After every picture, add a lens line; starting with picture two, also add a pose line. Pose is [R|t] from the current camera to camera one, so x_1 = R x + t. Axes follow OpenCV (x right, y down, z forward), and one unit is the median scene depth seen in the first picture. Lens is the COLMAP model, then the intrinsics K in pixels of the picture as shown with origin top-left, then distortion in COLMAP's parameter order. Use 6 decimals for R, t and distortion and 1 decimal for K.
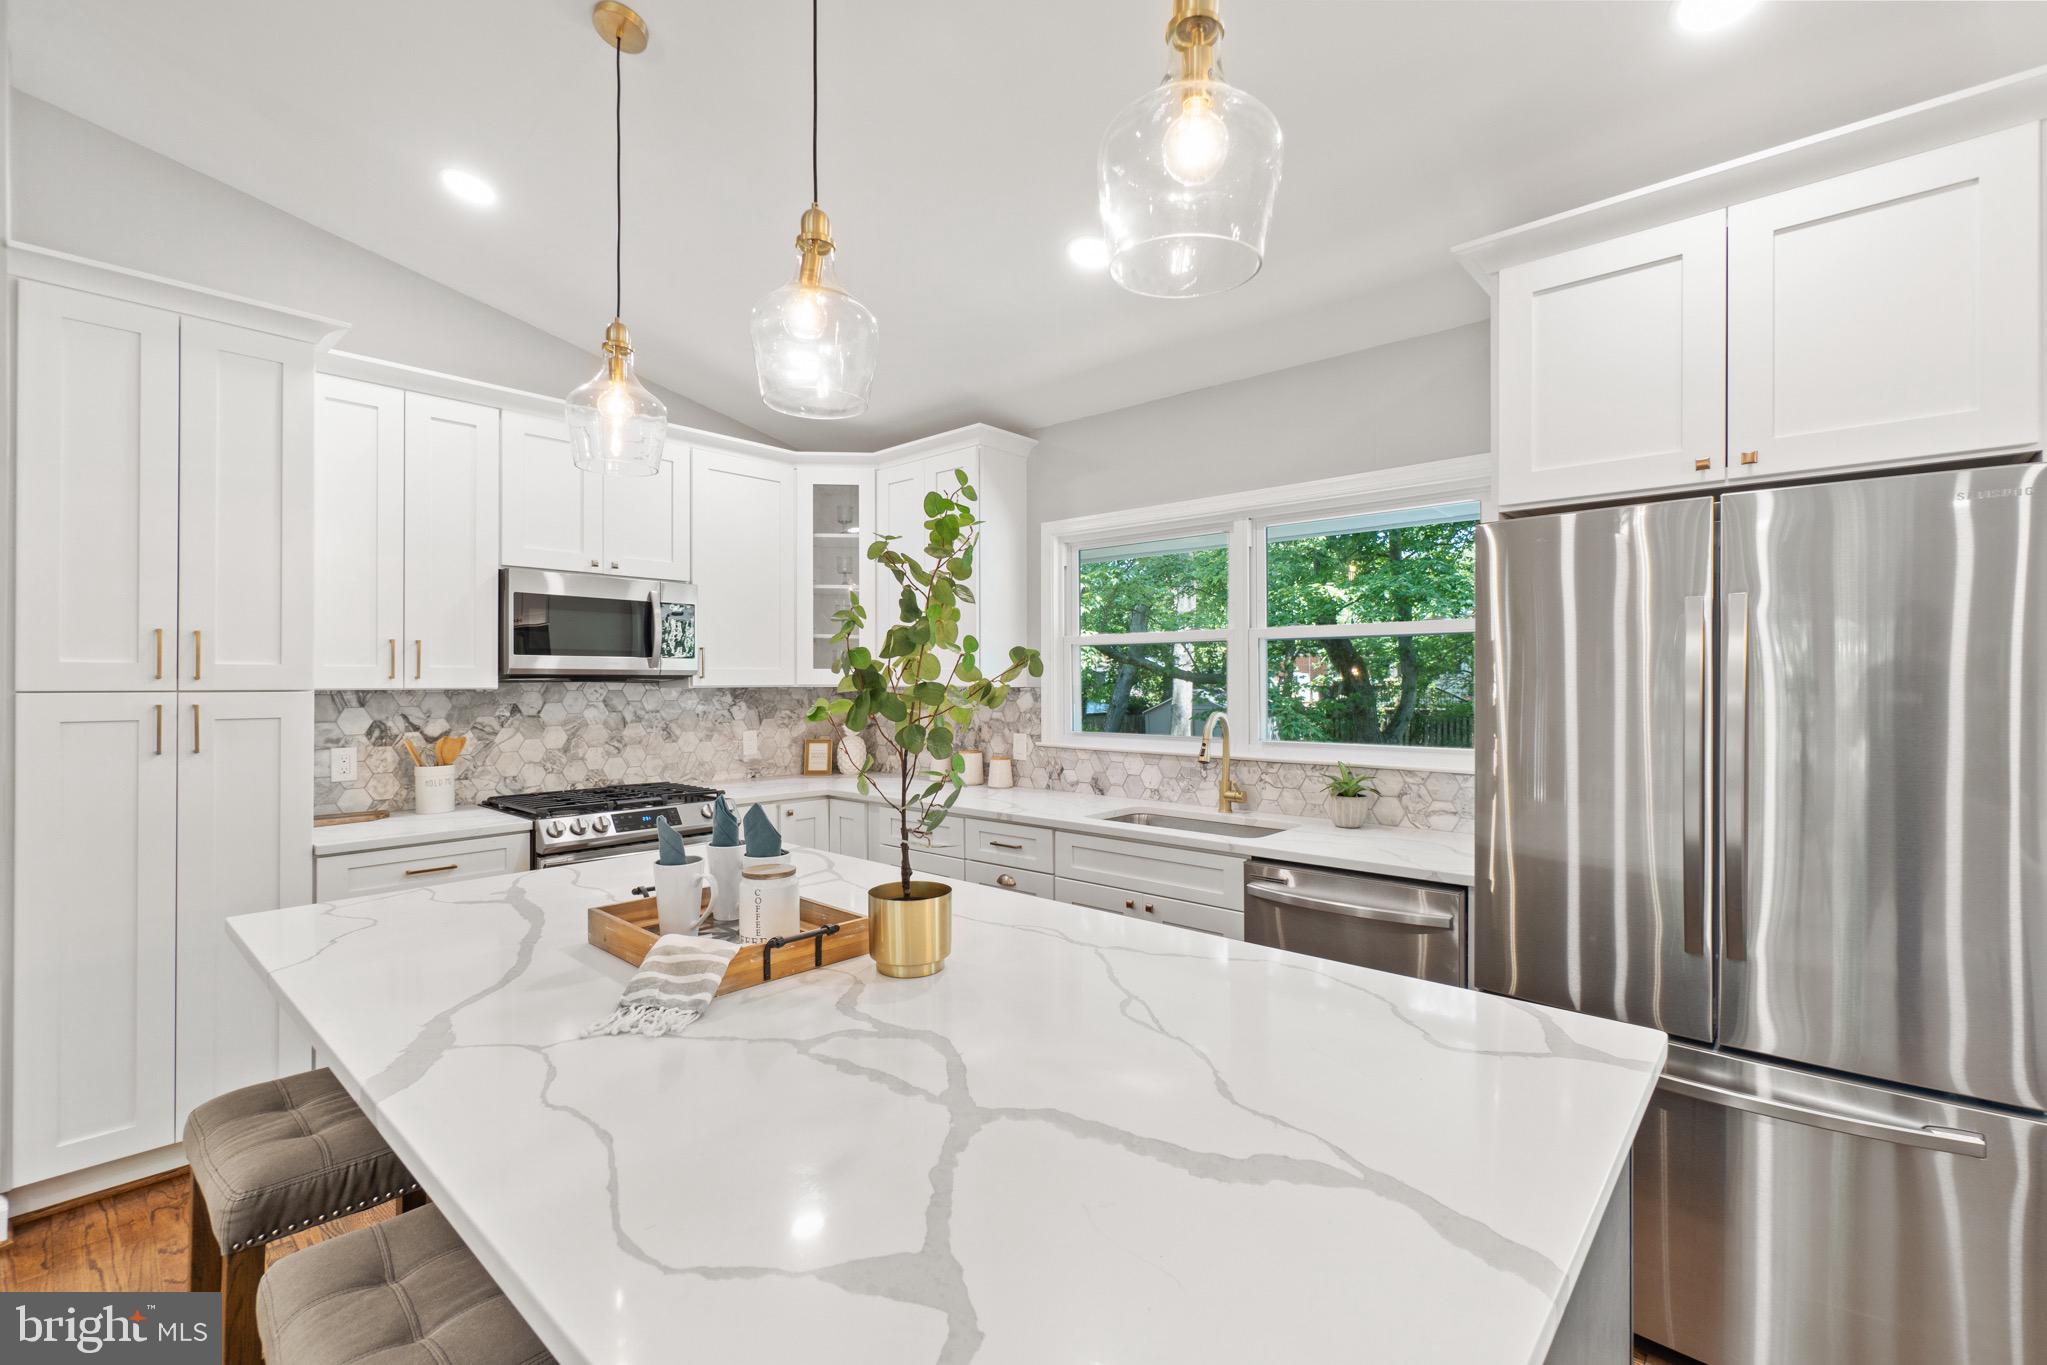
lens RADIAL K [[888.9, 0, 1023.5], [0, 888.9, 682.5], [0, 0, 1]] dist [0.000970, -0.000024]
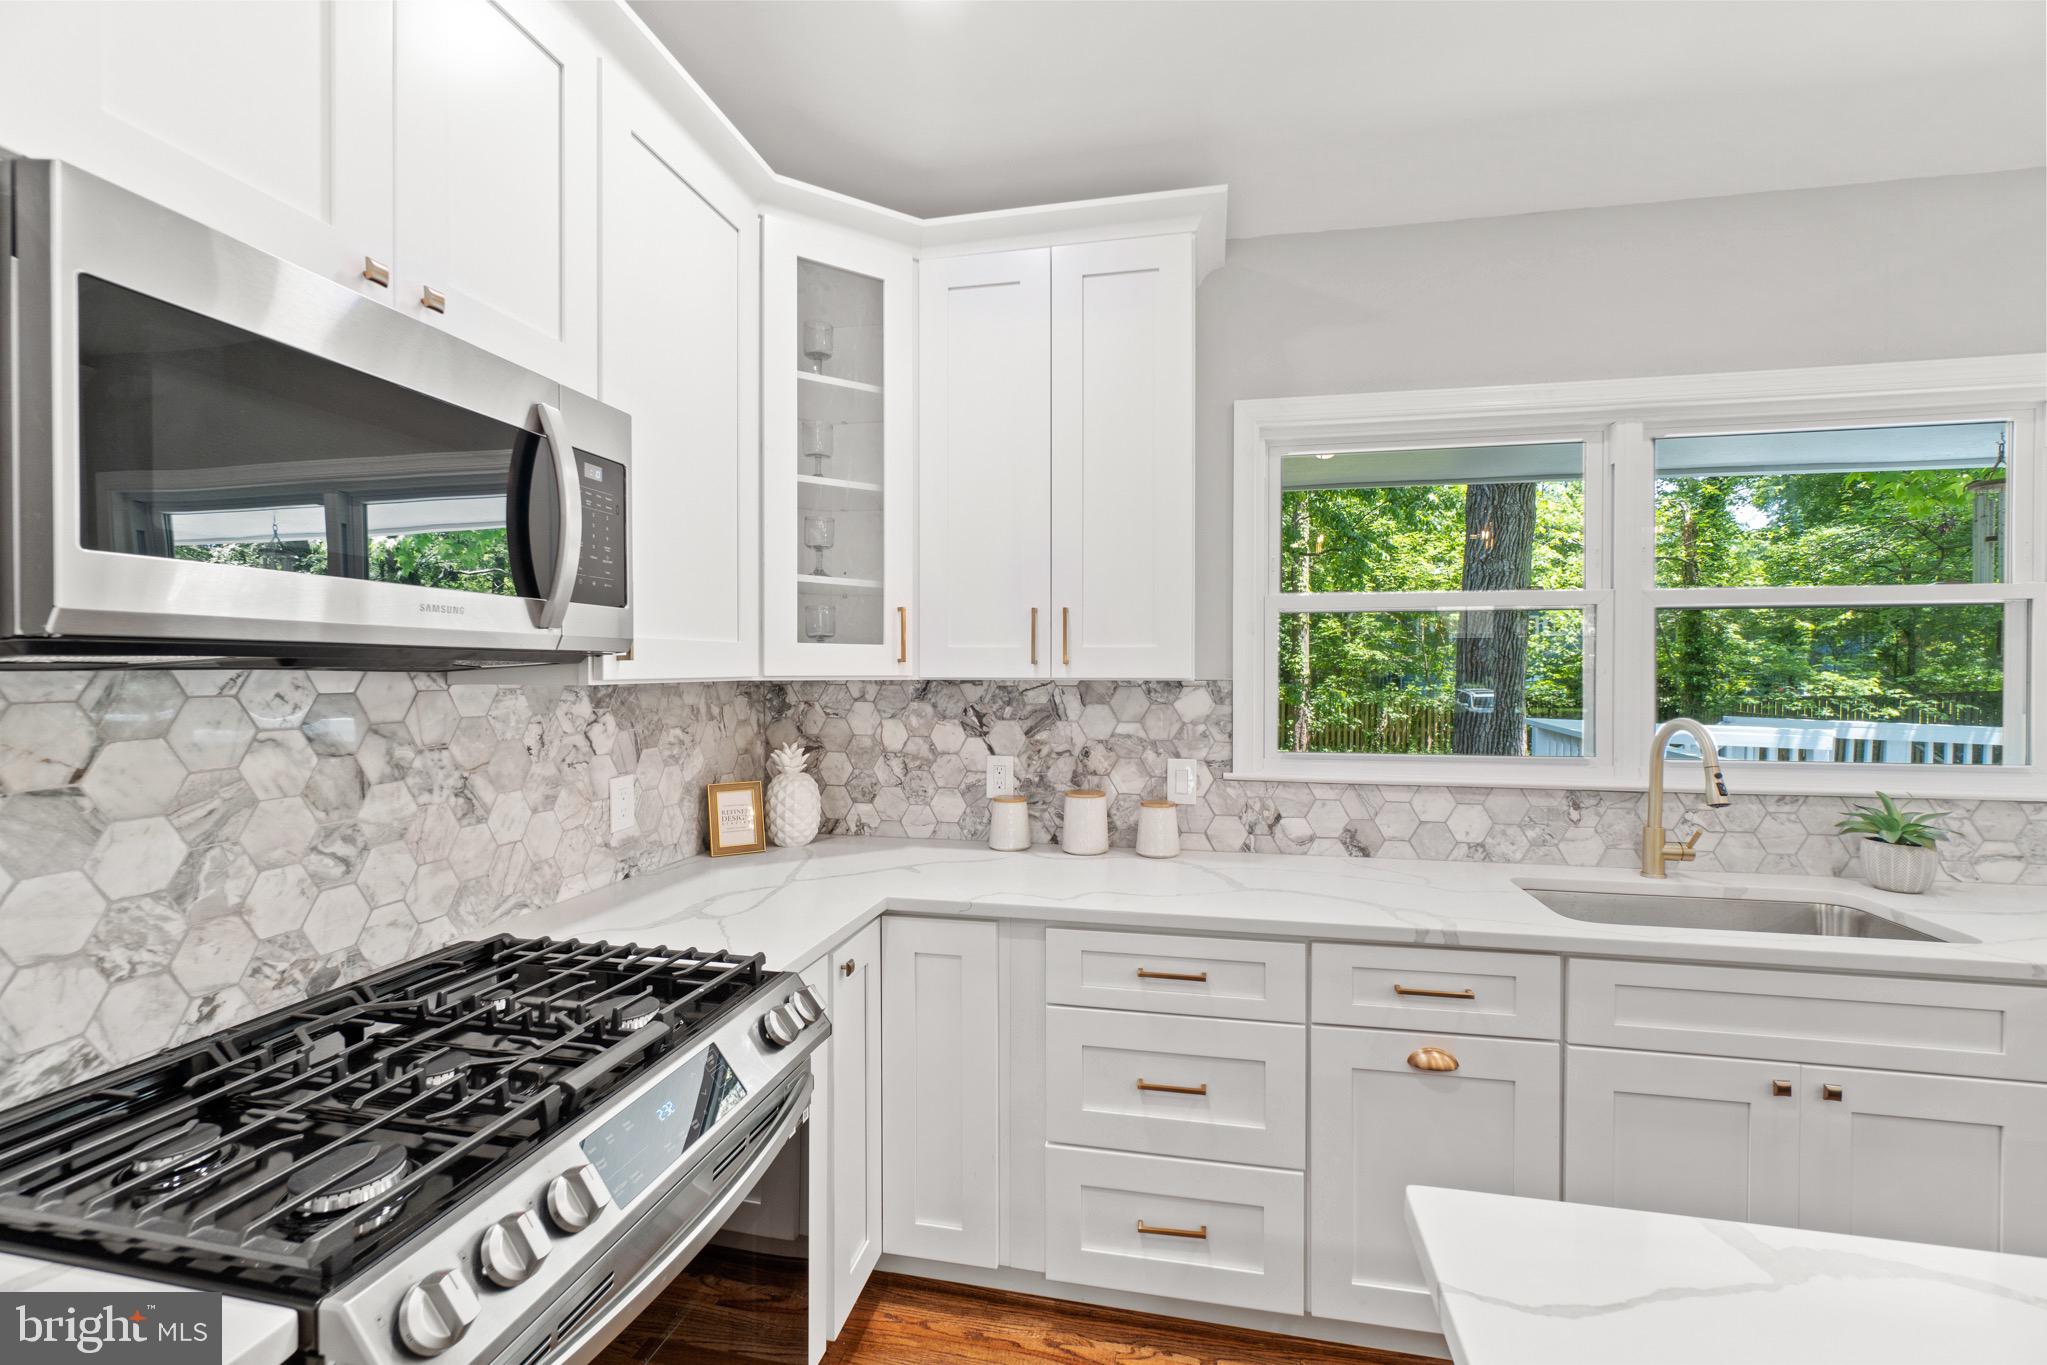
lens RADIAL K [[873.6, 0, 1023.5], [0, 873.6, 682.5], [0, 0, 1]] dist [-0.001022, -0.000049]
pose [[0.868132, -0.005034, 0.496308, -0.416640], [-0.001002, 0.999929, 0.011894, 0.000138], [-0.496333, -0.010823, 0.868065, 0.603941]]
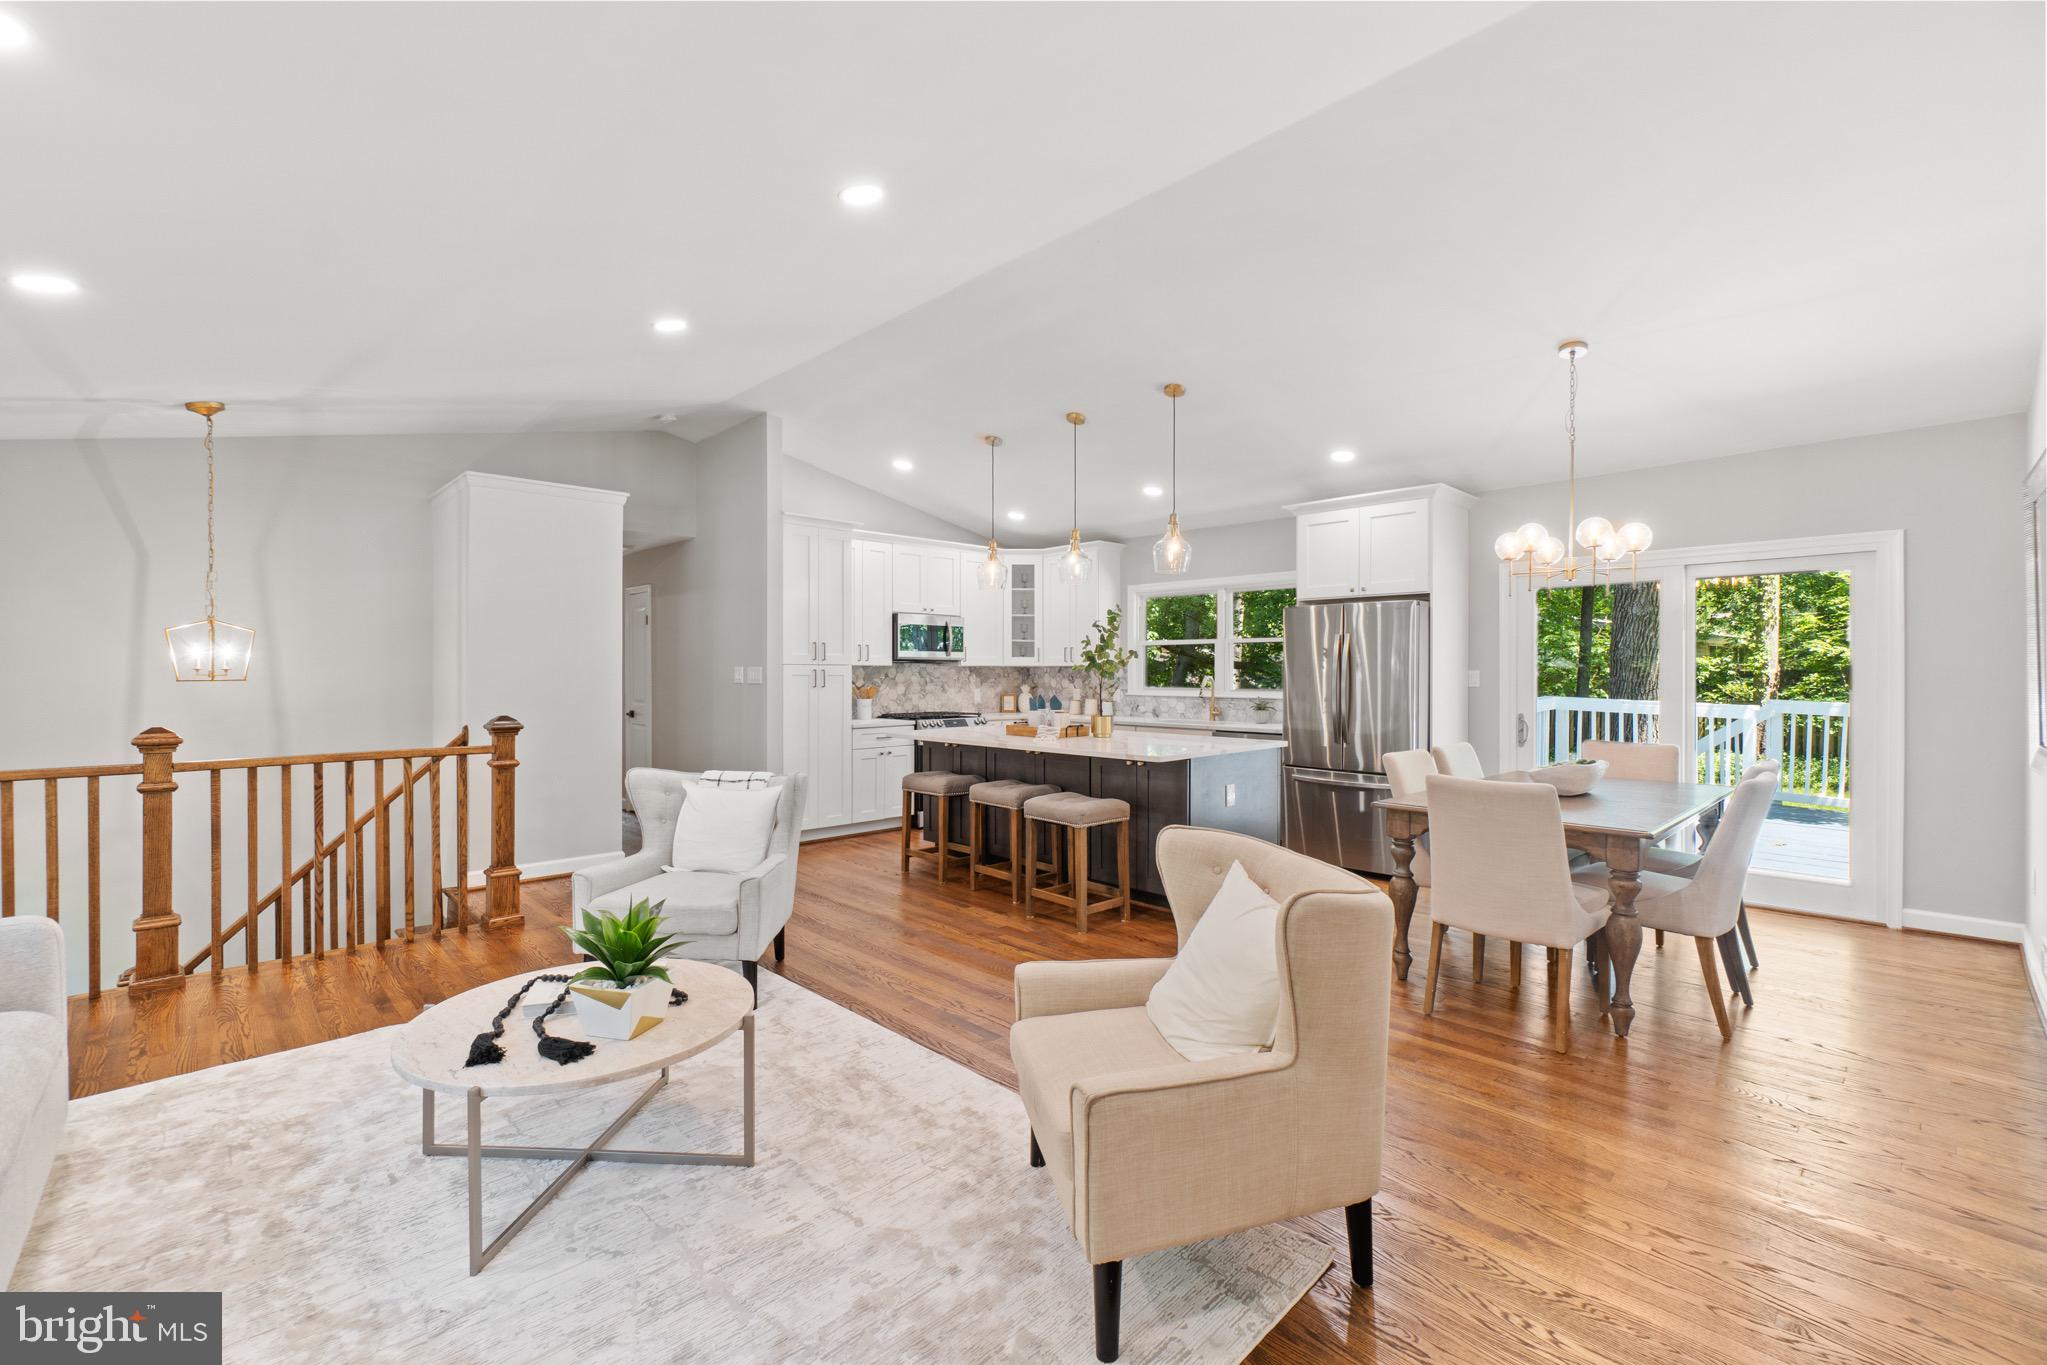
lens RADIAL K [[873.6, 0, 1023.5], [0, 873.6, 682.5], [0, 0, 1]] dist [-0.001022, -0.000049]
pose [[0.997372, 0.002043, -0.072426, -0.078320], [-0.001246, 0.999938, 0.011049, 0.022468], [0.072444, -0.010930, 0.997313, -1.086306]]
